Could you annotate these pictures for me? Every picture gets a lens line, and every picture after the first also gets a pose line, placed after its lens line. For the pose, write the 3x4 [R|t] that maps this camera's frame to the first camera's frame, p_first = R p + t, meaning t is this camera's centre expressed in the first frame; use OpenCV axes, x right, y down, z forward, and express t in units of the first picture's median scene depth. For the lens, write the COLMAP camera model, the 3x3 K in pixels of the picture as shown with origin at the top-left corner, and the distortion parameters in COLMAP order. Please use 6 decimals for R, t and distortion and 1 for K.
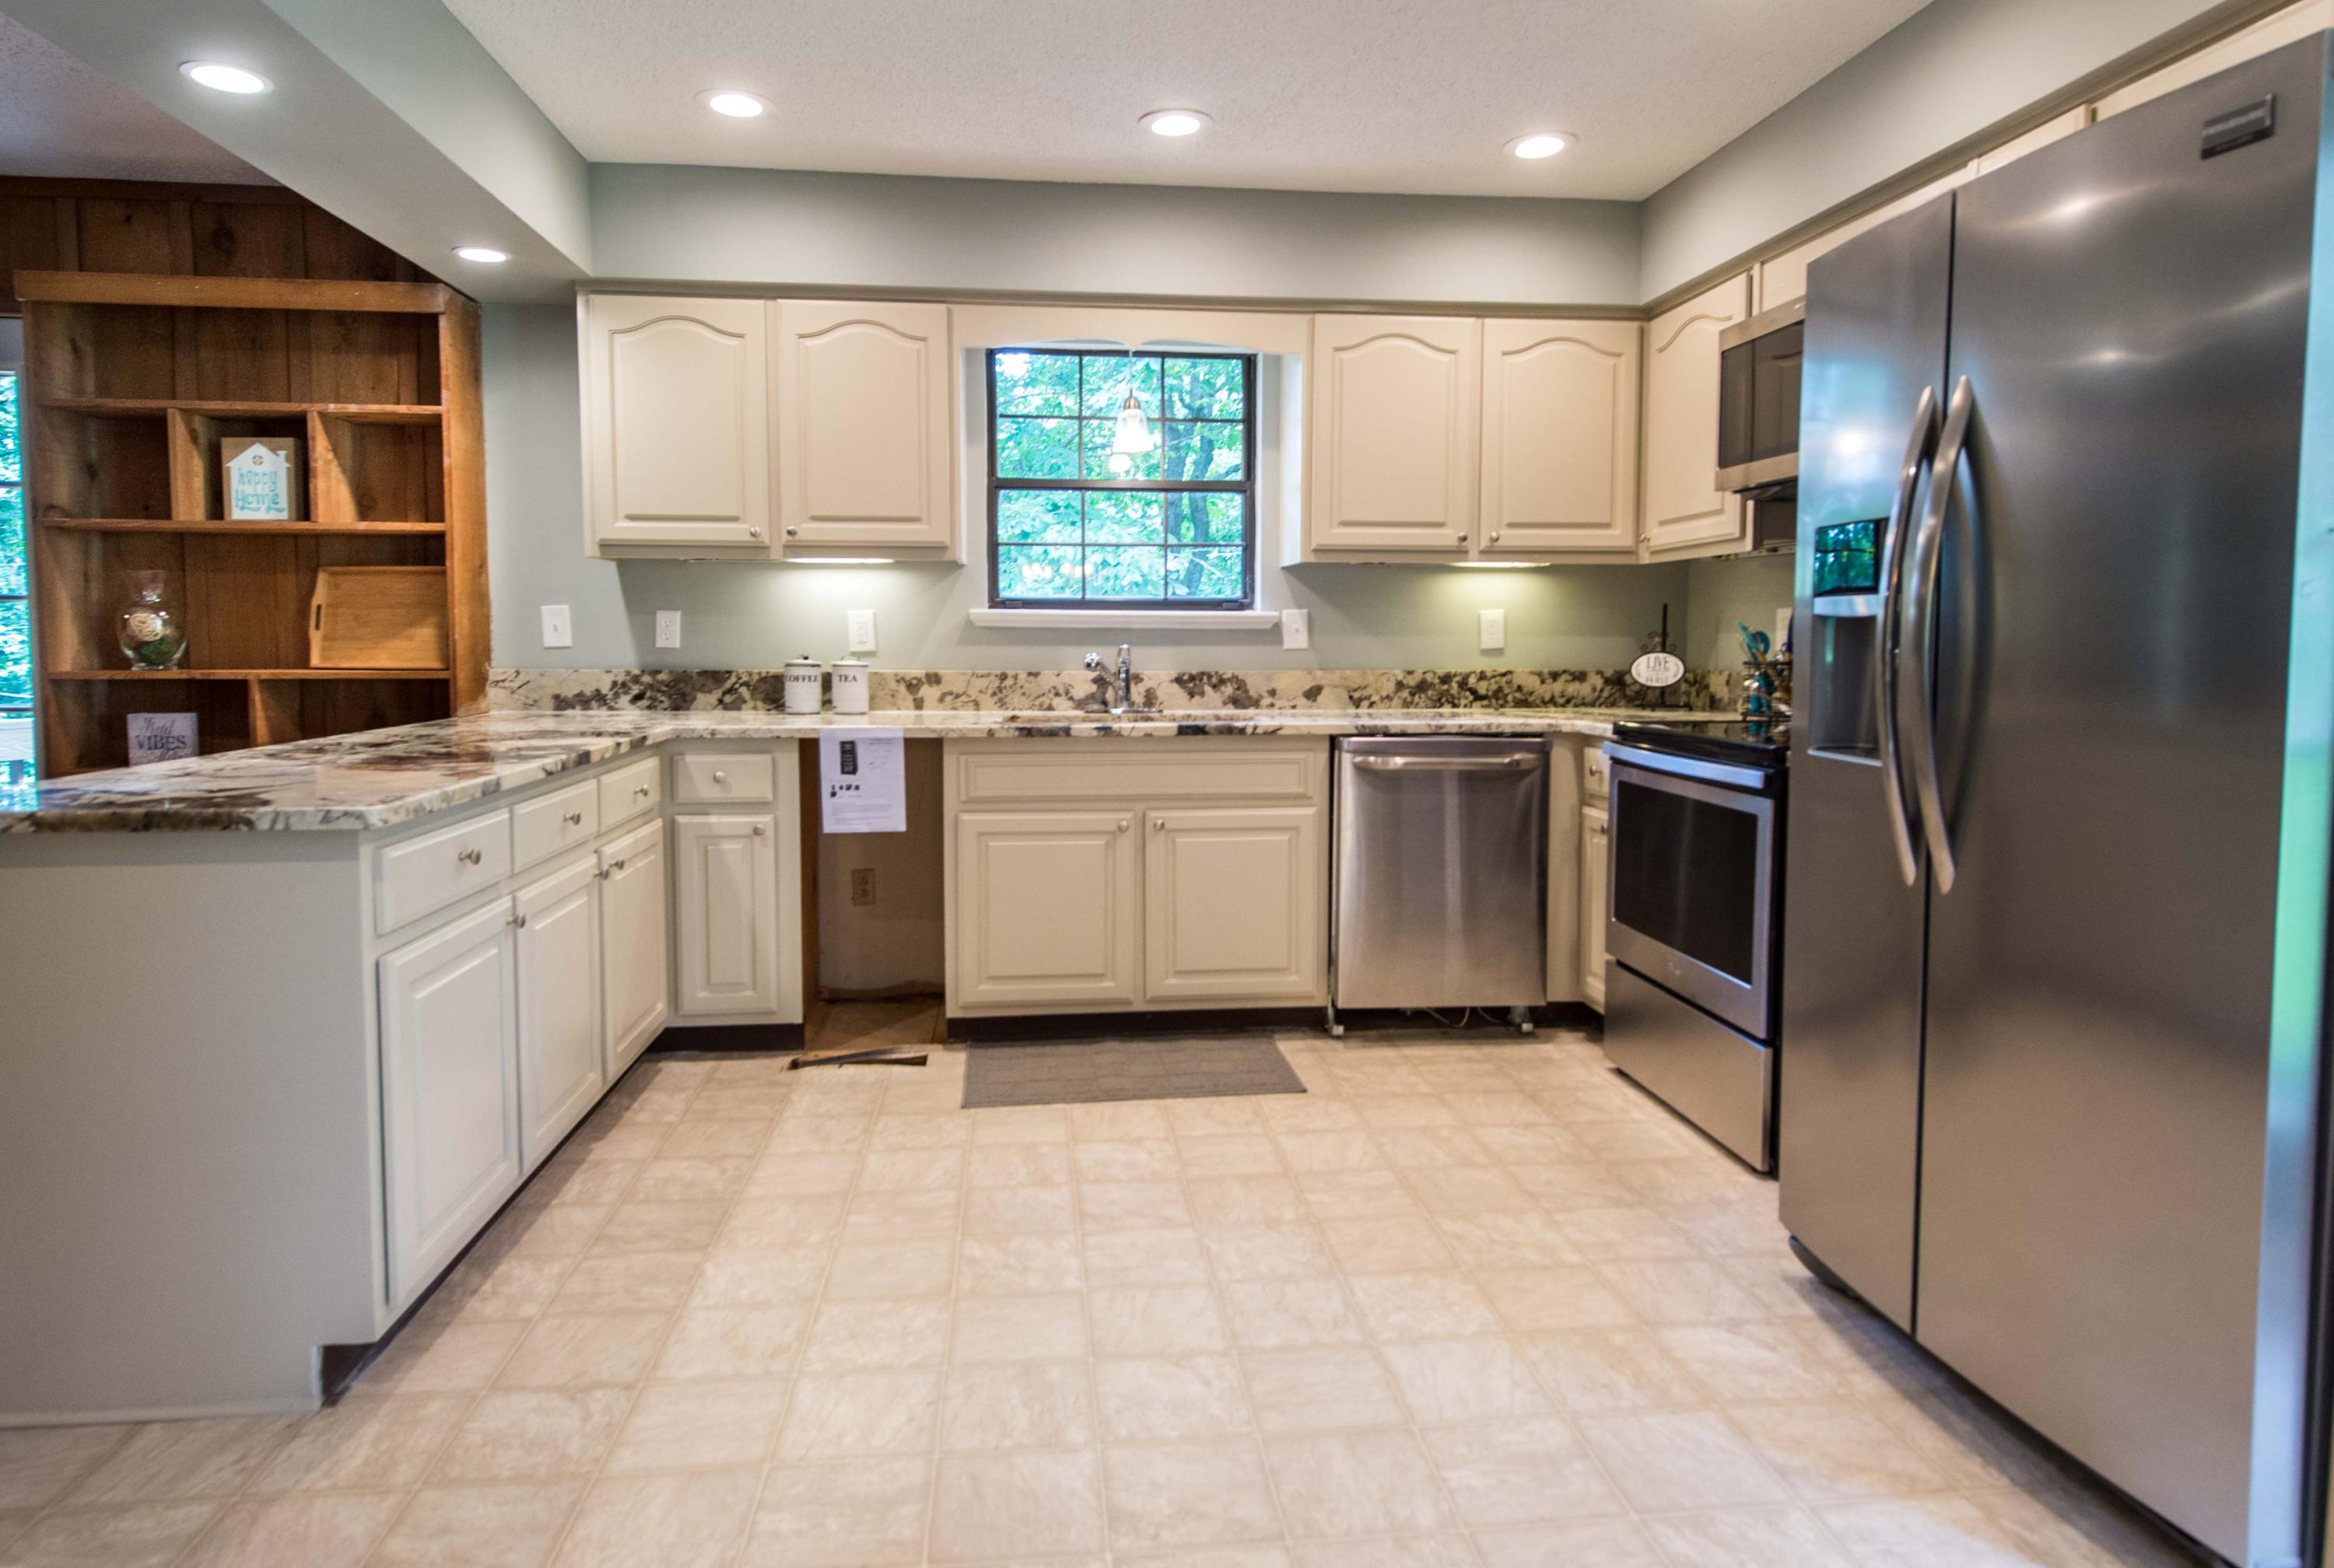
lens RADIAL K [[1388.7, 0, 1180.9], [0, 1388.7, 720.2], [0, 0, 1]] dist [0.016149, 0.000749]
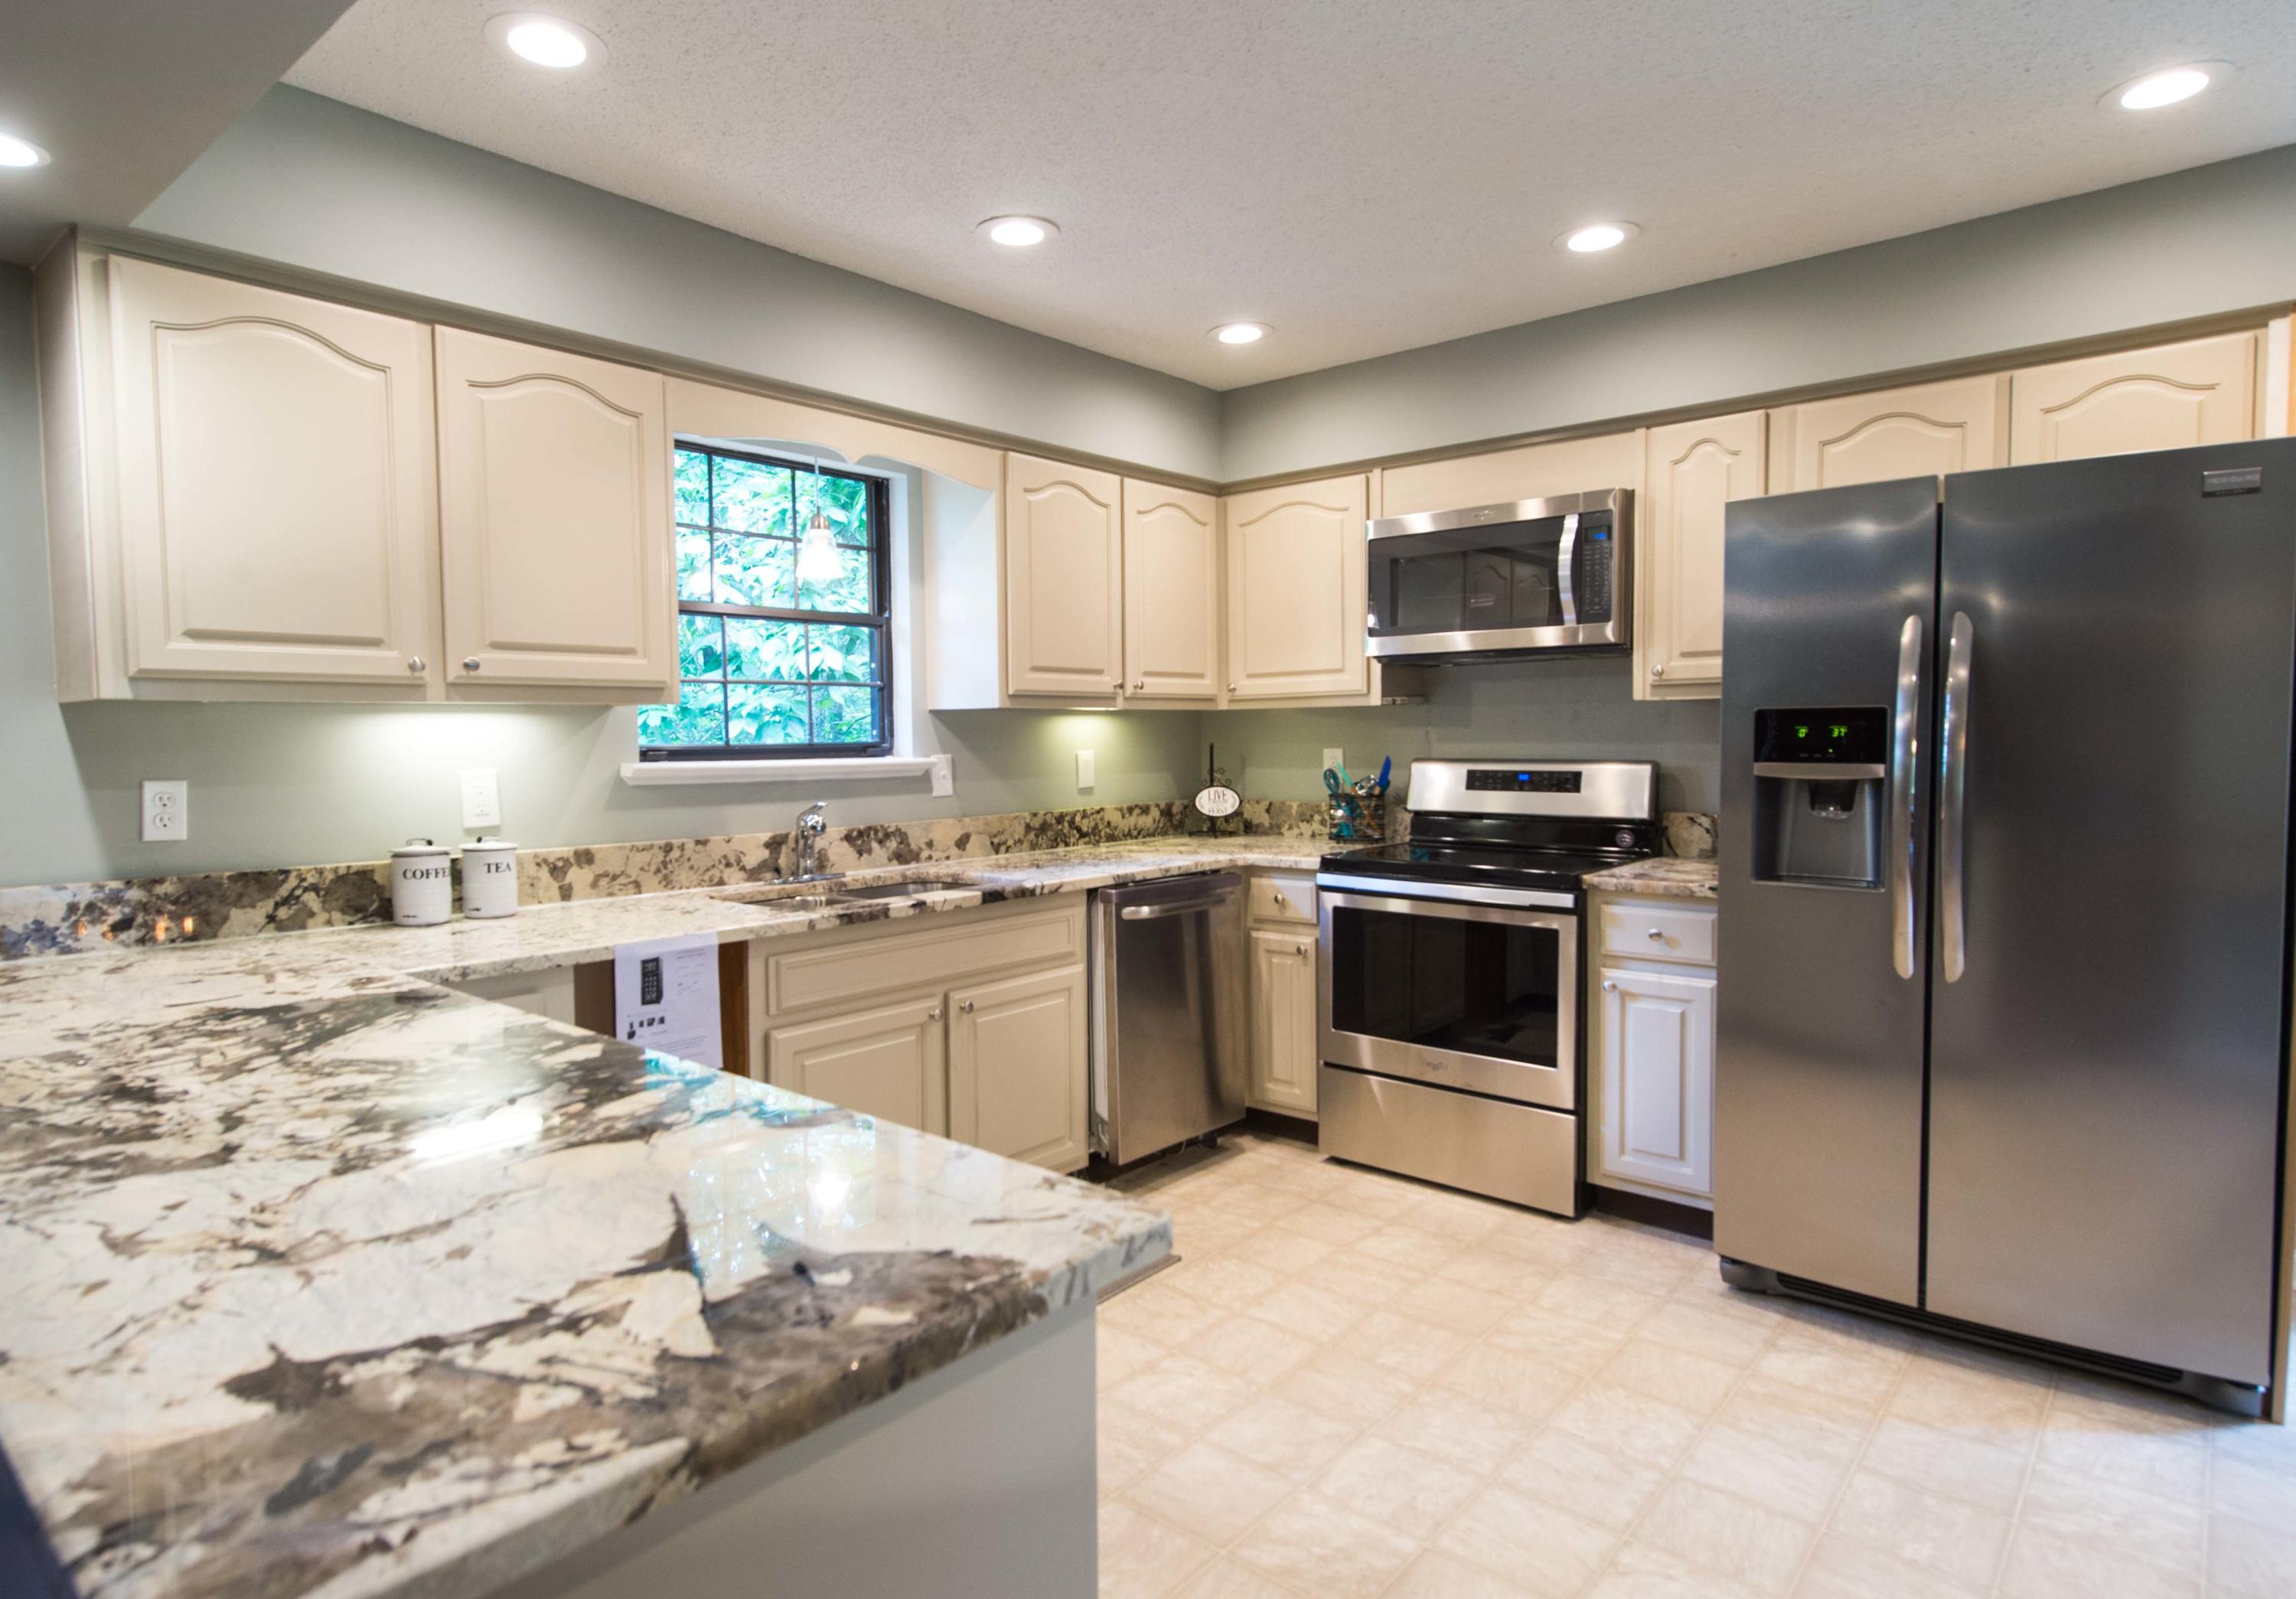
lens RADIAL K [[1283.9, 0, 1124.2], [0, 1283.9, 792.0], [0, 0, 1]] dist [0.020071, -0.007301]
pose [[0.736542, -0.039673, 0.675228, -0.447064], [0.051233, 0.998683, 0.002792, -0.053911], [-0.674449, 0.032538, 0.737604, 0.291465]]
